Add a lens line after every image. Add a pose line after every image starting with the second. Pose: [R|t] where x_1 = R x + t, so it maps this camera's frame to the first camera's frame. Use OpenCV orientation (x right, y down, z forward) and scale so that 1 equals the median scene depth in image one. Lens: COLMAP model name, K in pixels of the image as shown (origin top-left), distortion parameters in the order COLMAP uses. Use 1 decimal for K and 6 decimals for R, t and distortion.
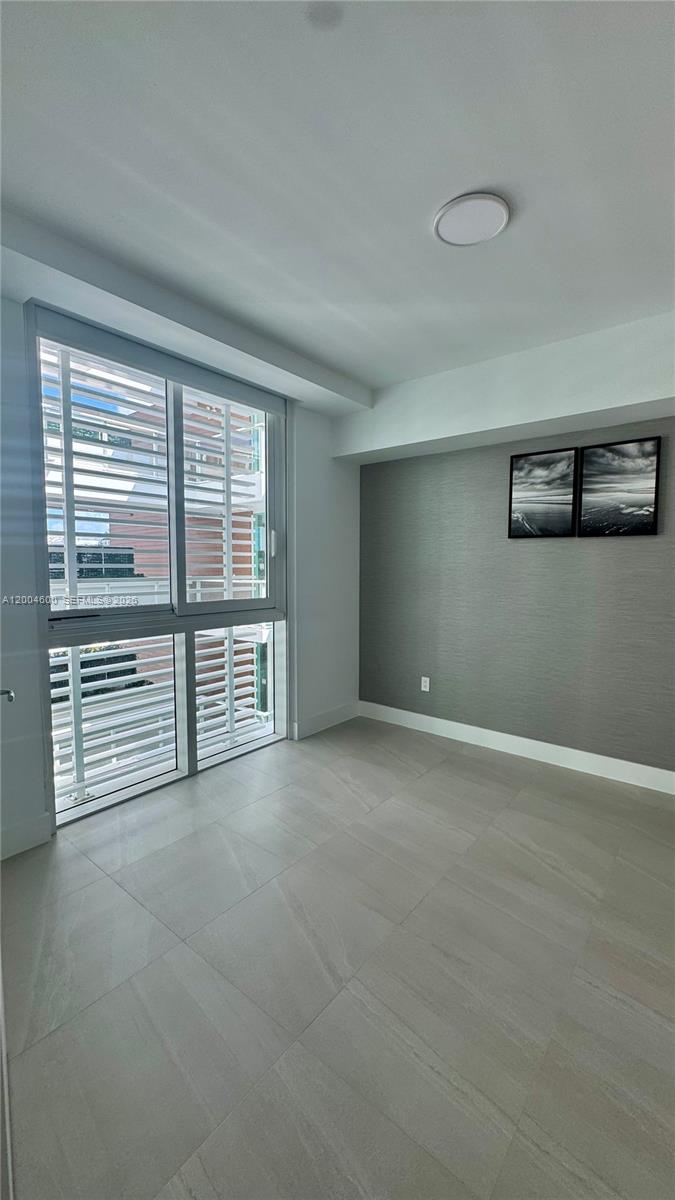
lens RADIAL K [[482.9, 0, 335.9], [0, 482.9, 599.7], [0, 0, 1]] dist [-0.001700, 0.000402]
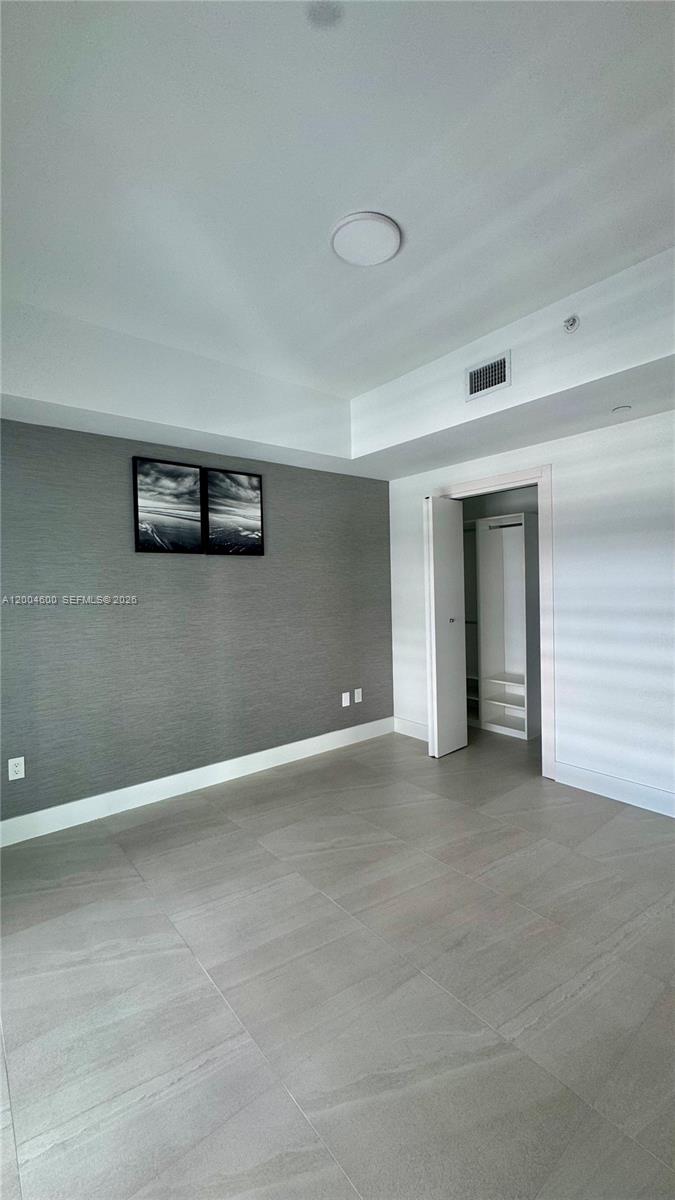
lens RADIAL K [[482.9, 0, 336.7], [0, 482.9, 598.5], [0, 0, 1]] dist [-0.001700, 0.000402]
pose [[0.197839, -0.039760, 0.979428, -0.449627], [0.096665, 0.995098, 0.020870, -0.031861], [-0.975456, 0.090548, 0.200713, 0.538456]]
